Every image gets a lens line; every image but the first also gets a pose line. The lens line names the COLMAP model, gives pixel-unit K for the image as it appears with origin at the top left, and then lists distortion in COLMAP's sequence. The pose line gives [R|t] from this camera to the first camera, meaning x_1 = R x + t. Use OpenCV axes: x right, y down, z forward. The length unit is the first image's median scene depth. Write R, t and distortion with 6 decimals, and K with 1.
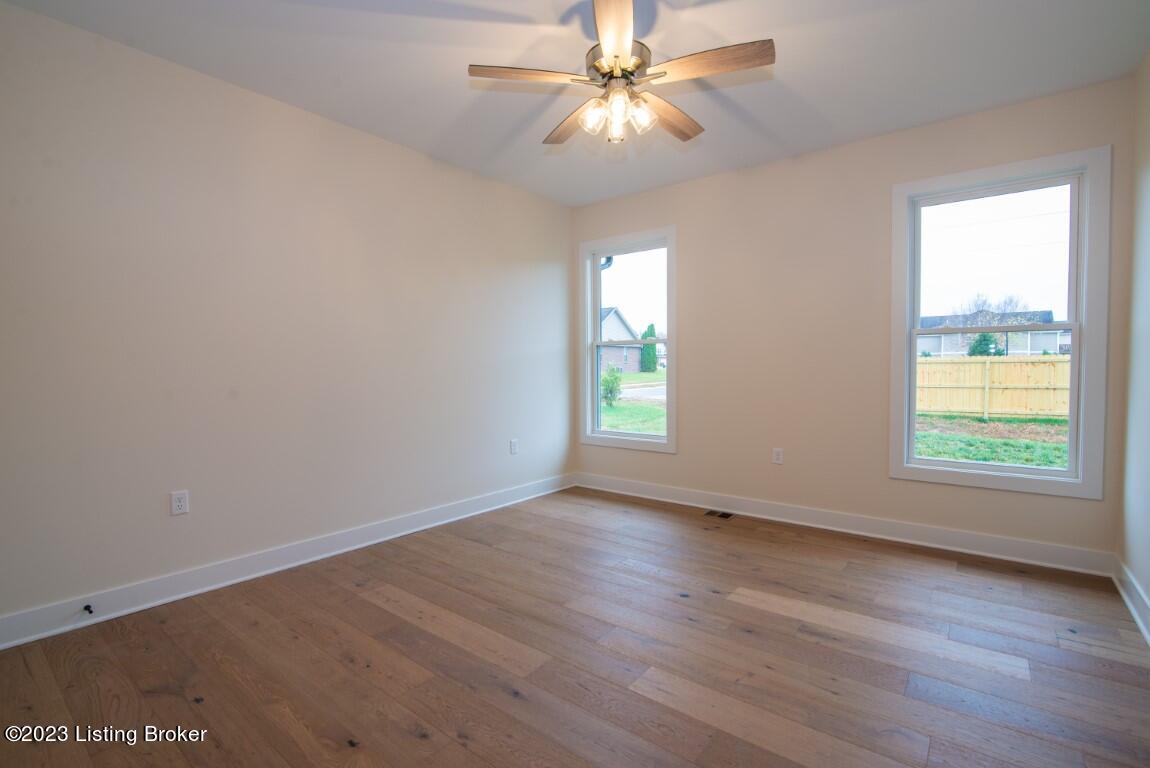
lens RADIAL K [[521.9, 0, 571.1], [0, 521.9, 384.5], [0, 0, 1]] dist [-0.012585, 0.000046]
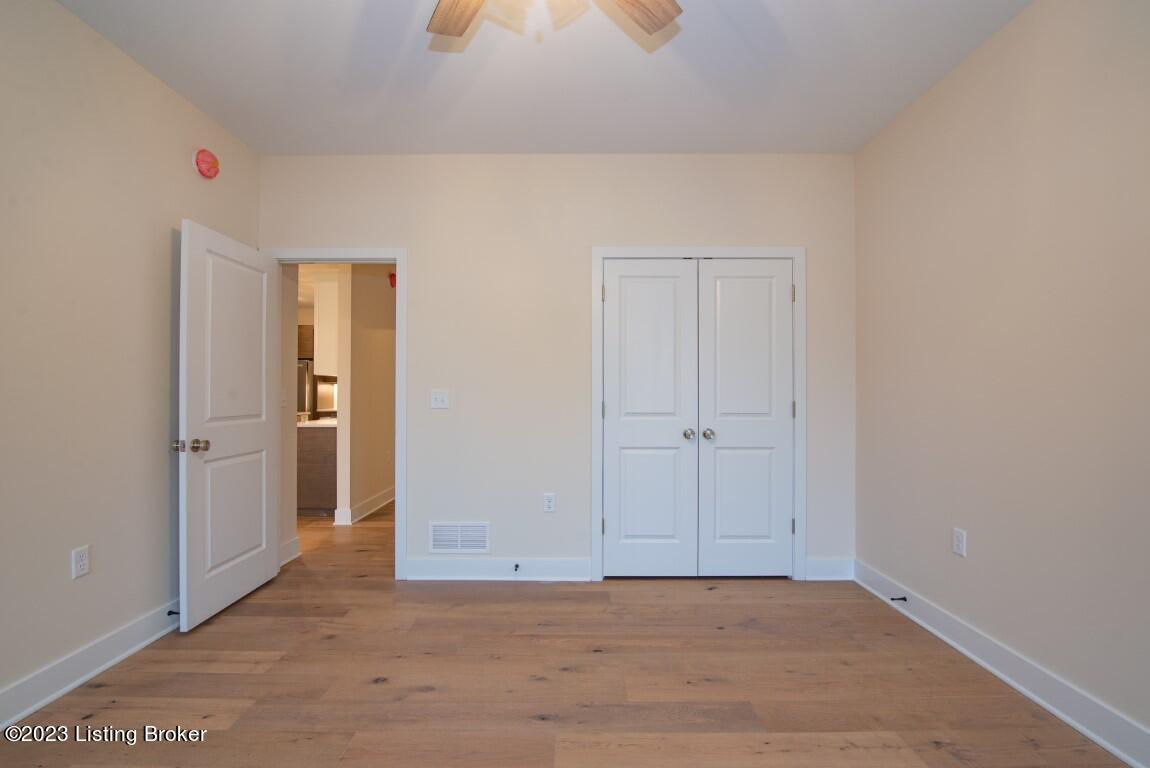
lens RADIAL K [[521.9, 0, 574.4], [0, 521.9, 389.4], [0, 0, 1]] dist [-0.012585, 0.000046]
pose [[-0.777480, 0.001021, -0.628906, 0.441681], [-0.013243, 0.999750, 0.017995, -0.061117], [0.628768, 0.022319, -0.777273, 1.652709]]
